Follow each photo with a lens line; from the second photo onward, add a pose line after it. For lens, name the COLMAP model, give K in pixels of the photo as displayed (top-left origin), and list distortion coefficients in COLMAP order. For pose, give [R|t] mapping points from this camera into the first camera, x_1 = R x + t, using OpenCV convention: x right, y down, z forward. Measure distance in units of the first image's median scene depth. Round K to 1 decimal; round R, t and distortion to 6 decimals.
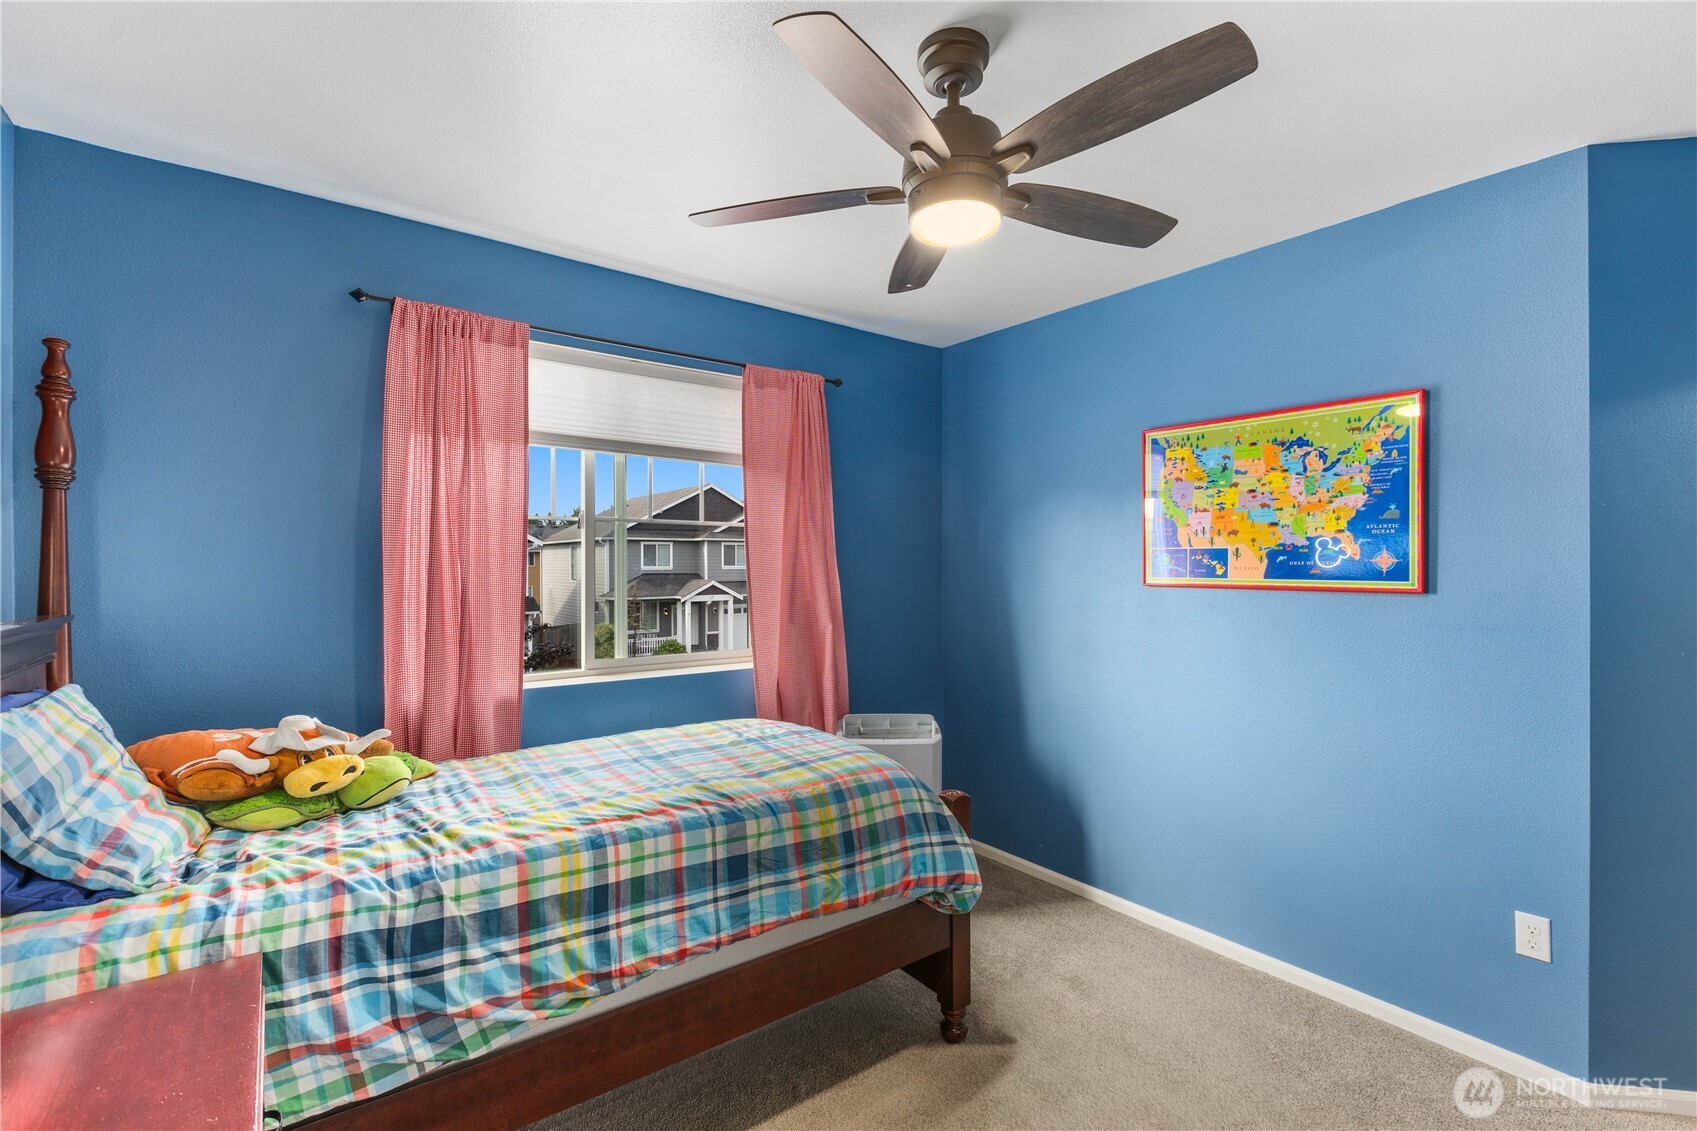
lens RADIAL K [[757.5, 0, 839.7], [0, 757.5, 565.2], [0, 0, 1]] dist [0.002498, 0.000564]
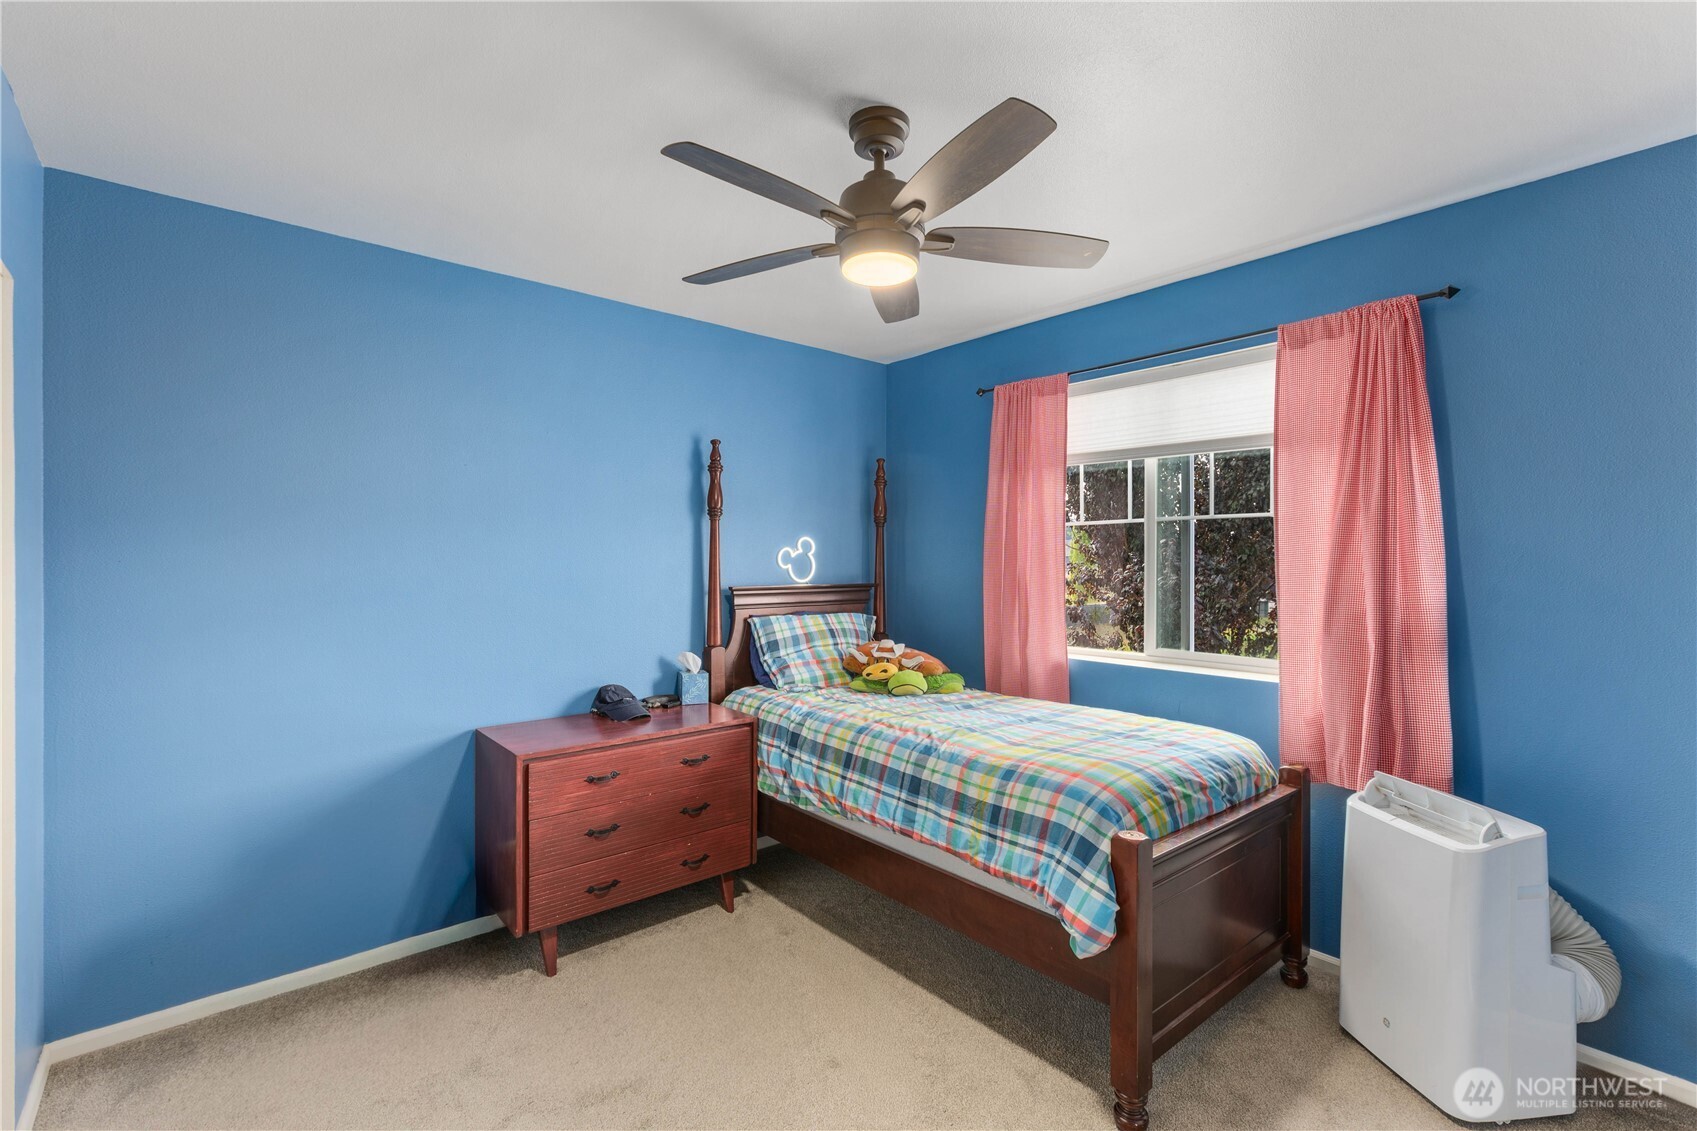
lens RADIAL K [[757.5, 0, 838.5], [0, 757.5, 559.2], [0, 0, 1]] dist [0.002498, 0.000564]
pose [[0.053731, -0.003604, -0.998549, 1.152982], [-0.003209, 0.999988, -0.003782, 0.002865], [0.998550, 0.003407, 0.053719, 0.757559]]
